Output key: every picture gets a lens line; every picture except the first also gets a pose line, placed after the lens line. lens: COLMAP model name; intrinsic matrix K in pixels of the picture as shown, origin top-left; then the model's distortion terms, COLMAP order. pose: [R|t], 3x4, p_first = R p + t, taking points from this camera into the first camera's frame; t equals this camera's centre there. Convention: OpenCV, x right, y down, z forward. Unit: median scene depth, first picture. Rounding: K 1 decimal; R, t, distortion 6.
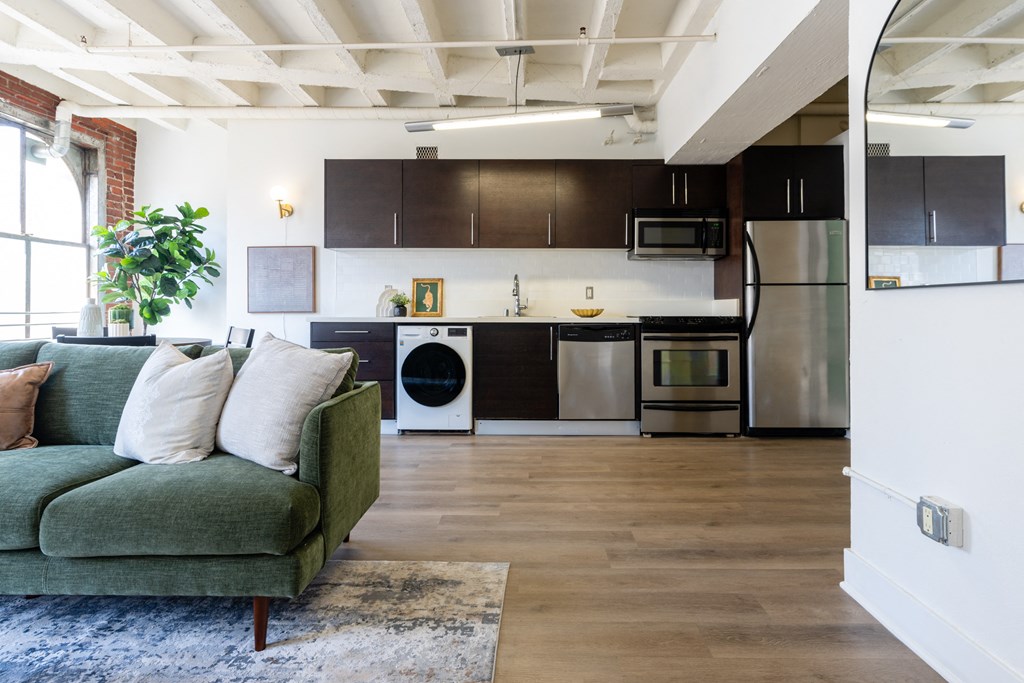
lens RADIAL K [[549.6, 0, 527.8], [0, 549.6, 301.5], [0, 0, 1]] dist [-0.003377, 0.003043]
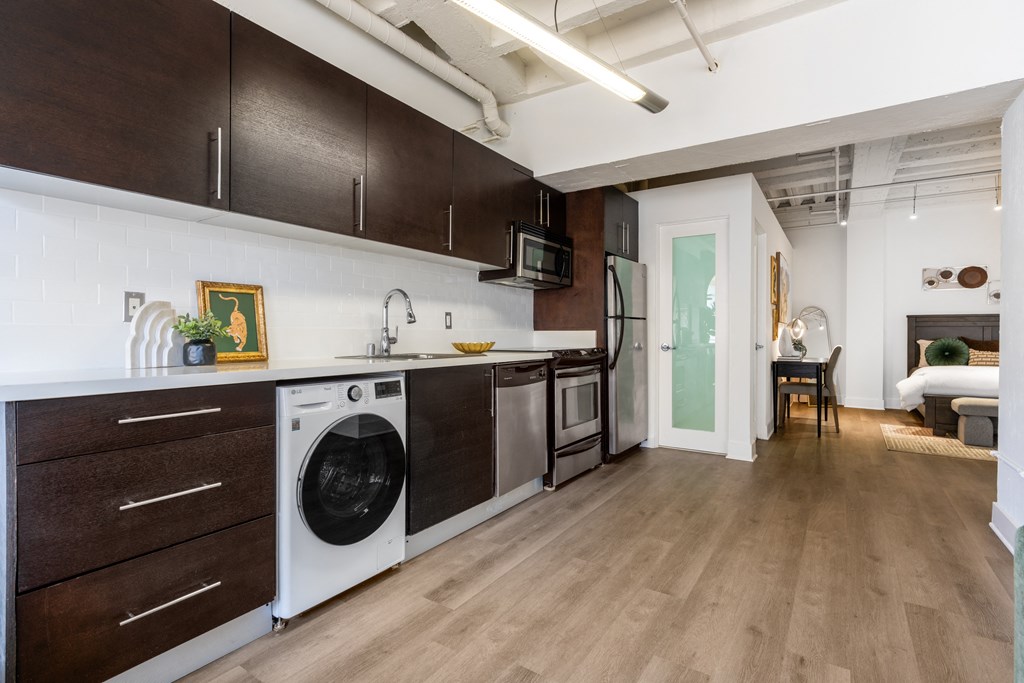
lens RADIAL K [[494.0, 0, 508.2], [0, 494.0, 336.9], [0, 0, 1]] dist [0.001795, 0.000456]
pose [[0.553549, -0.004736, 0.832803, -0.470751], [-0.010056, 0.999873, 0.012370, -0.002793], [-0.832756, -0.015222, 0.553431, 0.635648]]
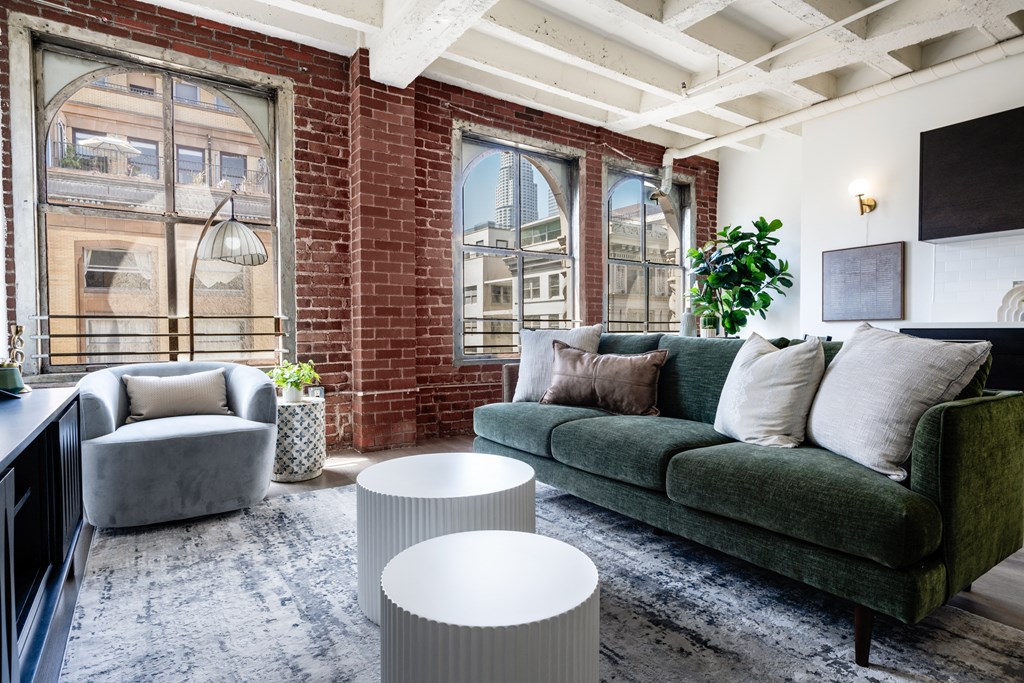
lens RADIAL K [[549.6, 0, 508.4], [0, 549.6, 343.9], [0, 0, 1]] dist [-0.003377, 0.003043]
pose [[0.562496, 0.017035, -0.826625, -0.031600], [0.011507, 0.999530, 0.028428, 0.030752], [0.826720, -0.025503, 0.562035, 0.012848]]
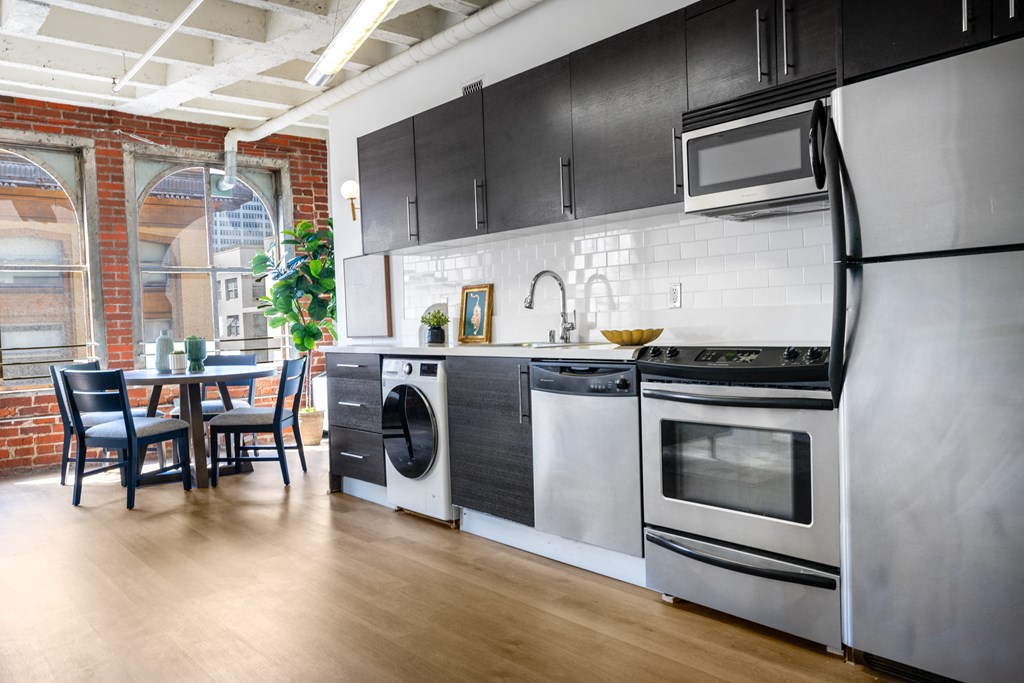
lens RADIAL K [[786.2, 0, 508.6], [0, 786.2, 342.0], [0, 0, 1]] dist [0.004982, -0.003076]
pose [[0.646032, -0.000540, -0.763310, 0.649235], [0.043919, 0.998369, 0.036465, -0.006839], [0.762046, -0.057081, 0.645002, 0.474332]]
